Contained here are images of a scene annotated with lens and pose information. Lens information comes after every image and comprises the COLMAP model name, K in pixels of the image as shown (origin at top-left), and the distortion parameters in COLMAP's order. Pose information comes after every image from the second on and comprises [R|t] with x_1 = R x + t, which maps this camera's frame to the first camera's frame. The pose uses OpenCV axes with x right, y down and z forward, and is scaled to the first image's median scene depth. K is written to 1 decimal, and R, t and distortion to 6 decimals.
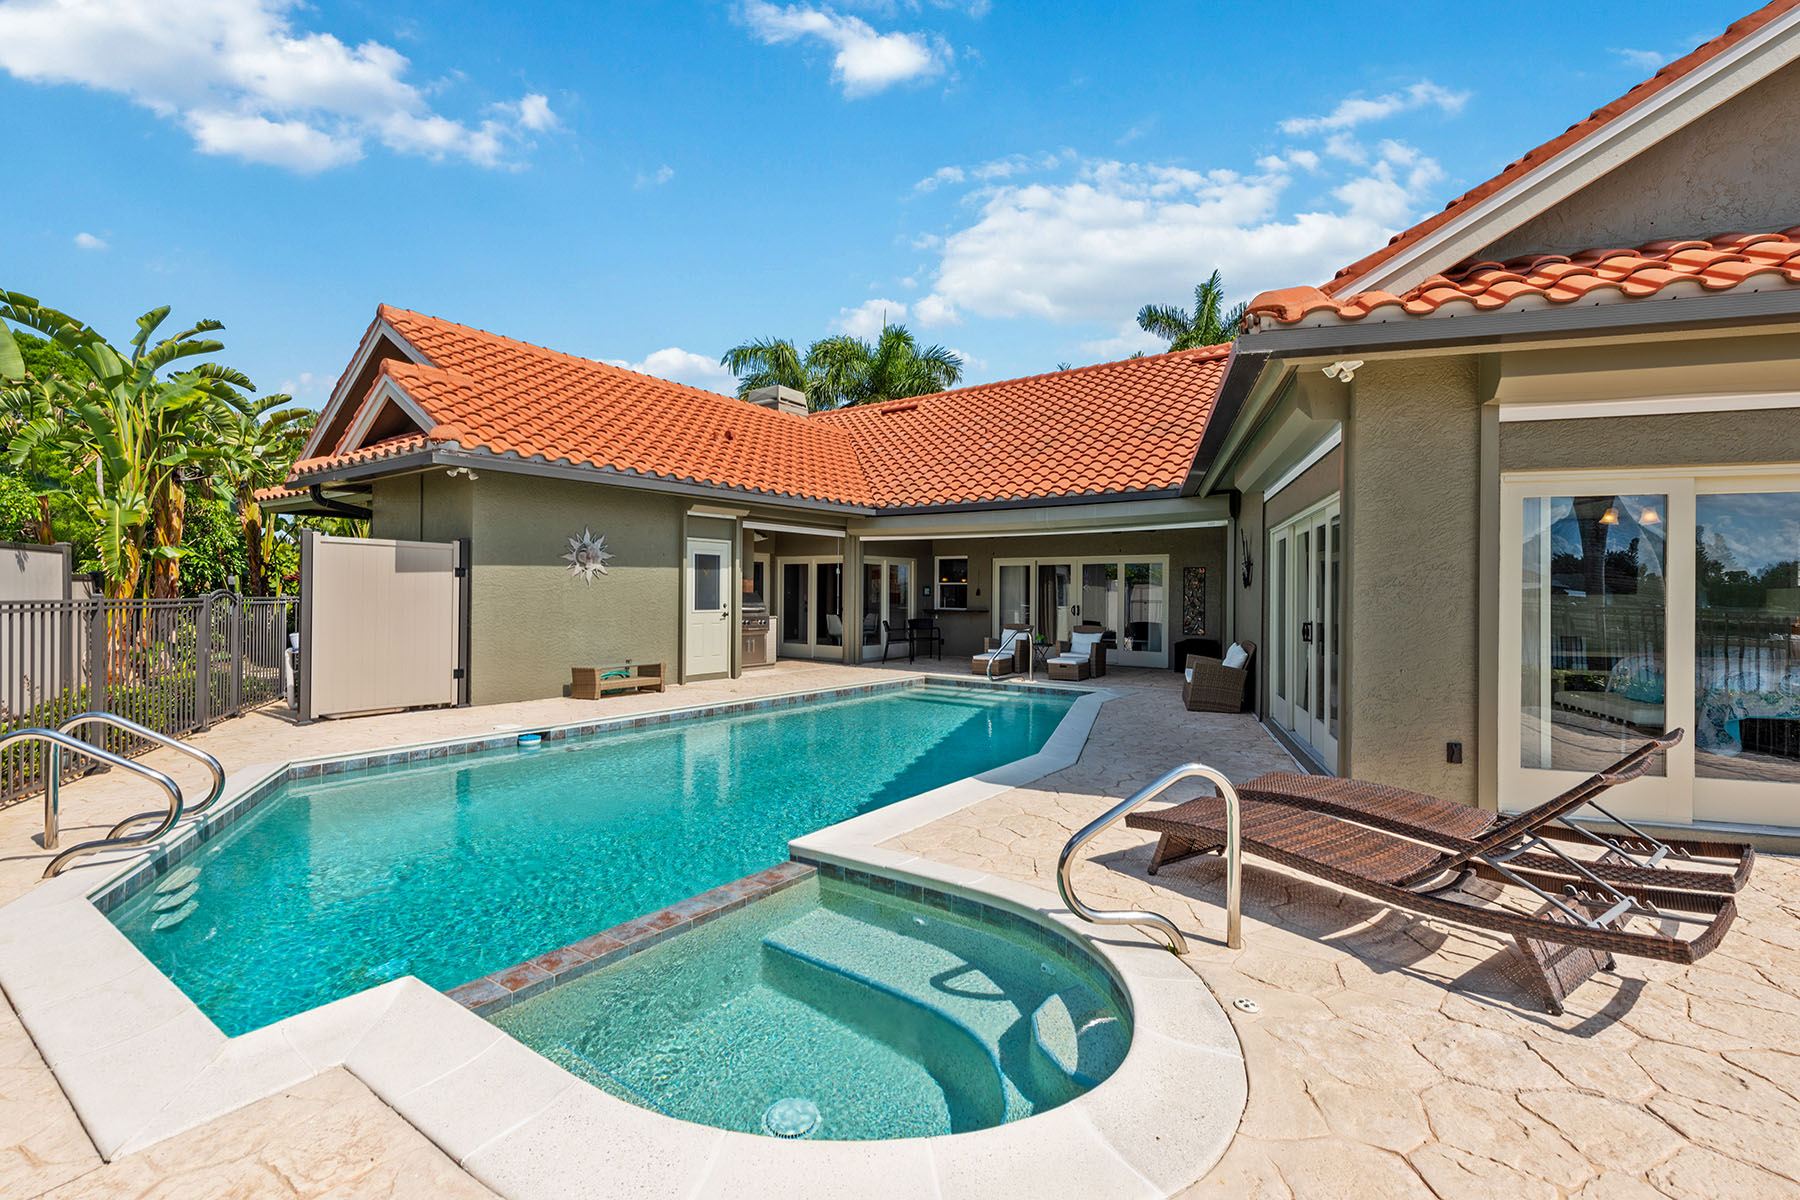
lens RADIAL K [[829.6, 0, 900.0], [0, 829.6, 600.0], [0, 0, 1]] dist [-0.000307, -0.000185]
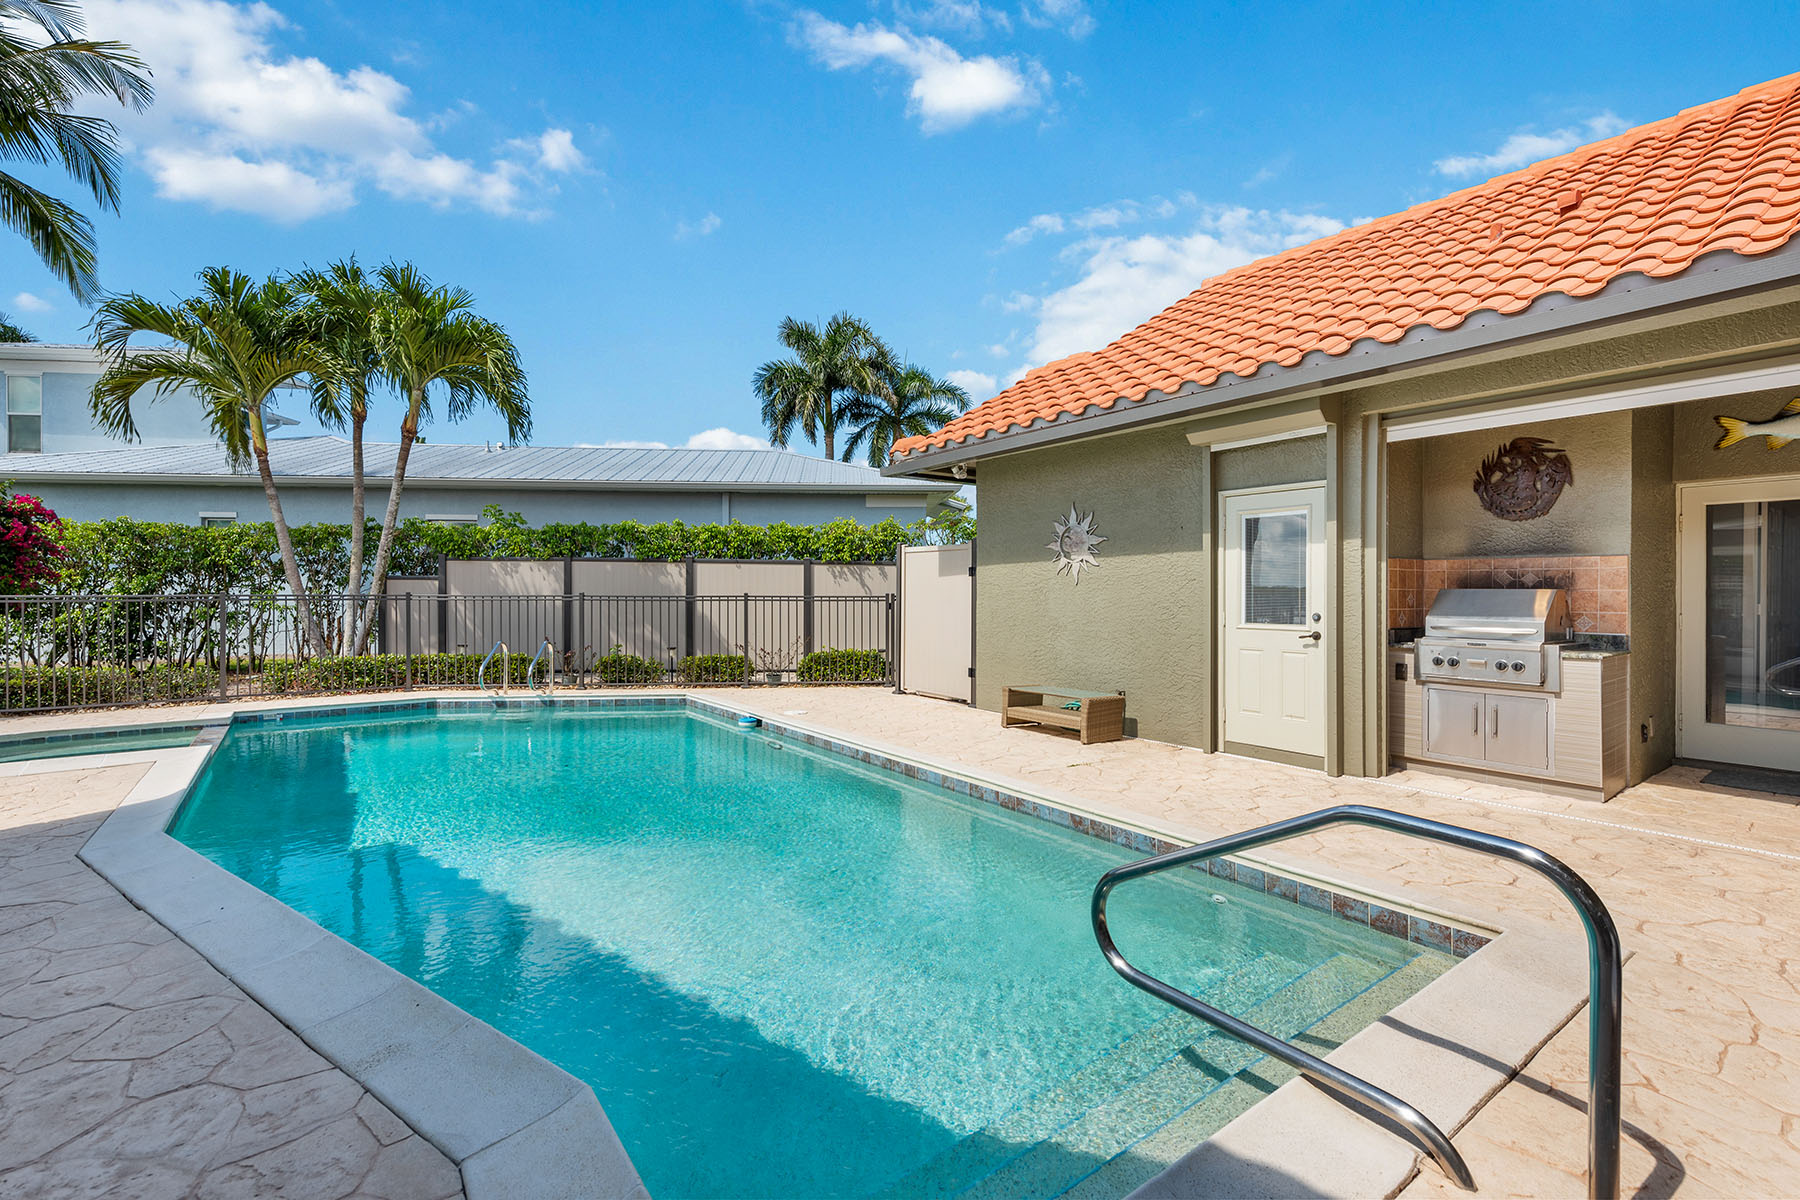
lens RADIAL K [[829.6, 0, 900.0], [0, 829.6, 600.0], [0, 0, 1]] dist [-0.000307, -0.000185]
pose [[-0.331829, 0.013977, -0.943236, 0.382640], [-0.002364, 0.999875, 0.015648, -0.012645], [0.943337, 0.007422, -0.331754, 1.082827]]
